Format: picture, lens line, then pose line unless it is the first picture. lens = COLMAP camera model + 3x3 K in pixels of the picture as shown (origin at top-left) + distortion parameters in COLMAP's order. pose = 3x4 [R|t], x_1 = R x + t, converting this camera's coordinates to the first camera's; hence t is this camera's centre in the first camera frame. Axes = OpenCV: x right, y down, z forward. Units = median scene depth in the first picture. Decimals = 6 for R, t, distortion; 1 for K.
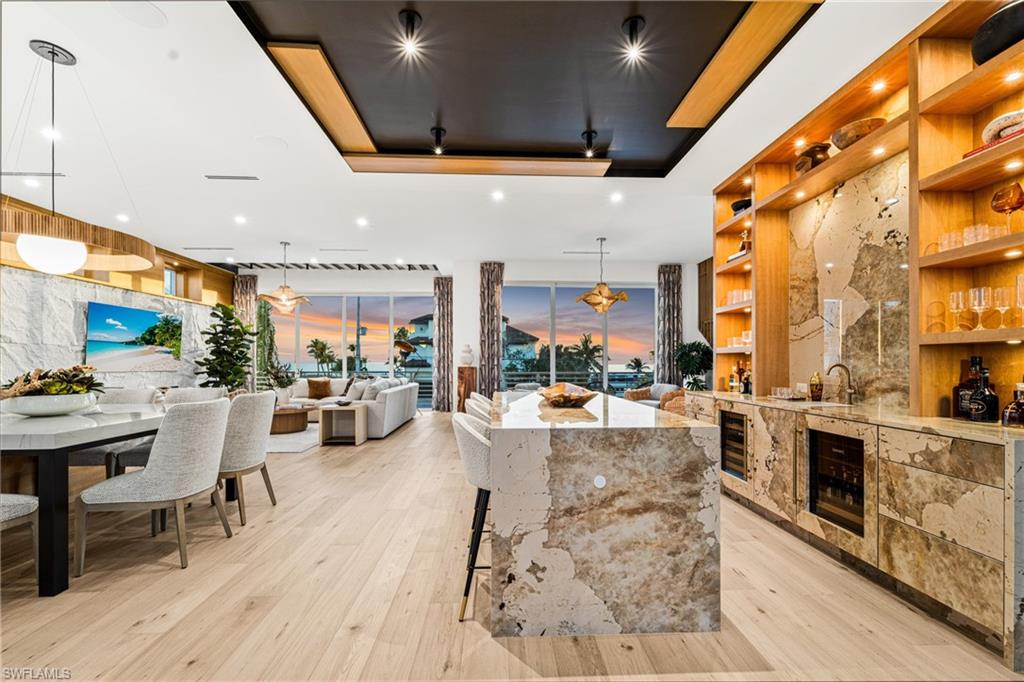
lens RADIAL K [[422.4, 0, 515.2], [0, 422.4, 363.5], [0, 0, 1]] dist [-0.002426, -0.000233]
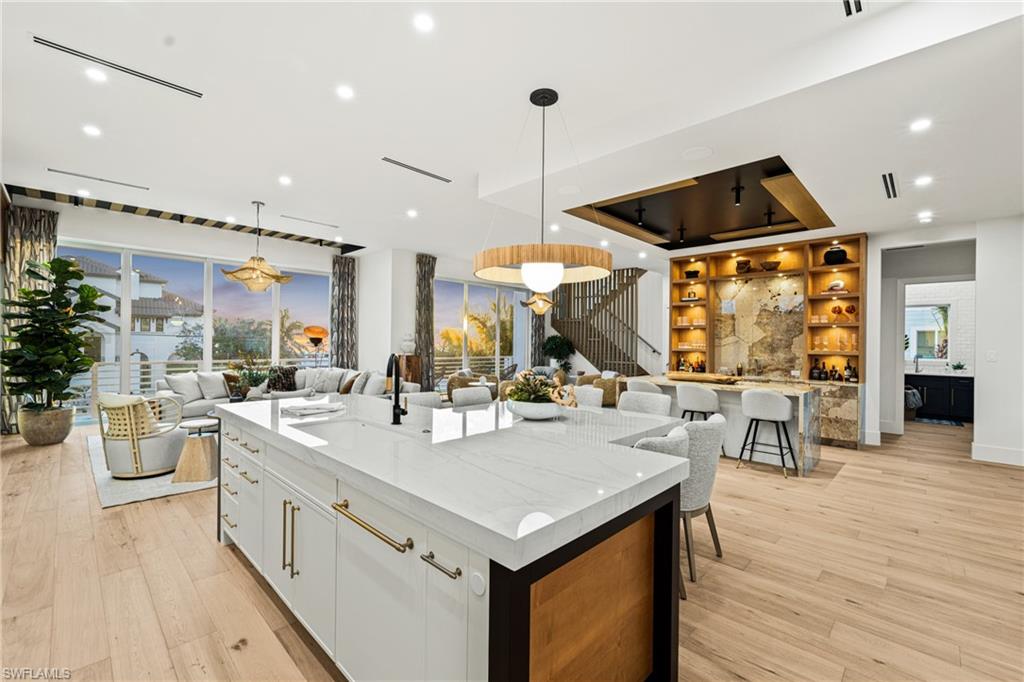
lens RADIAL K [[432.1, 0, 512.0], [0, 432.1, 341.0], [0, 0, 1]] dist [0.001040, -0.000226]
pose [[0.728989, 0.011866, 0.684423, -1.514732], [-0.012602, 0.999913, -0.003913, -0.060022], [-0.684409, -0.005772, 0.729075, 0.159894]]
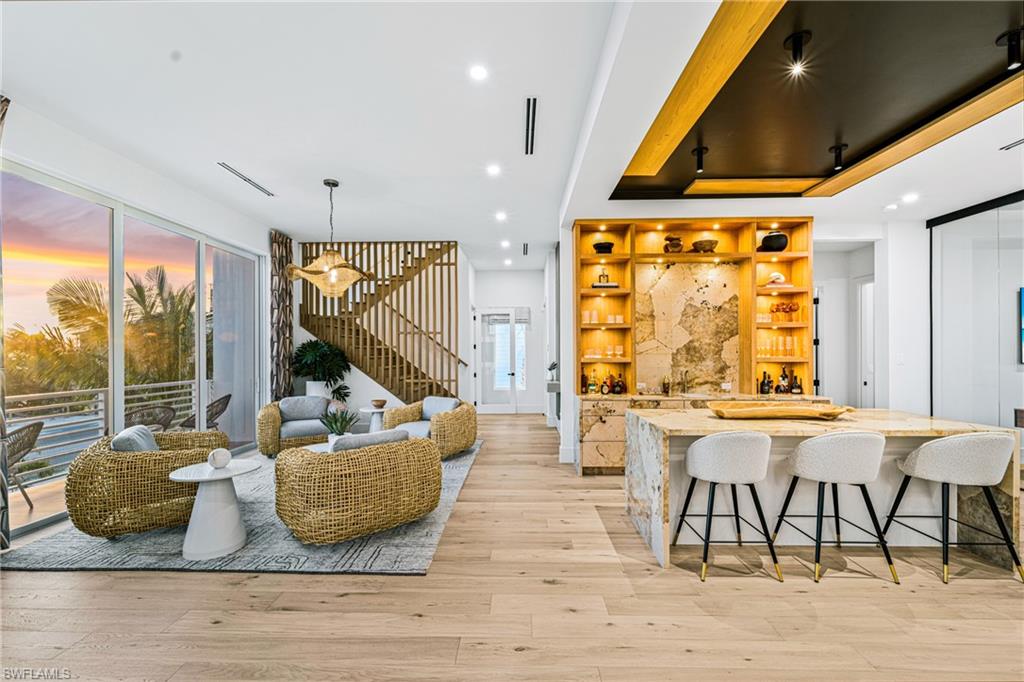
lens RADIAL K [[412.3, 0, 512.3], [0, 412.3, 346.7], [0, 0, 1]] dist [-0.001020, -0.000203]
pose [[0.069768, 0.008951, 0.997523, -0.791846], [0.006429, 0.999935, -0.009422, -0.070416], [-0.997543, 0.007070, 0.069706, 1.328615]]
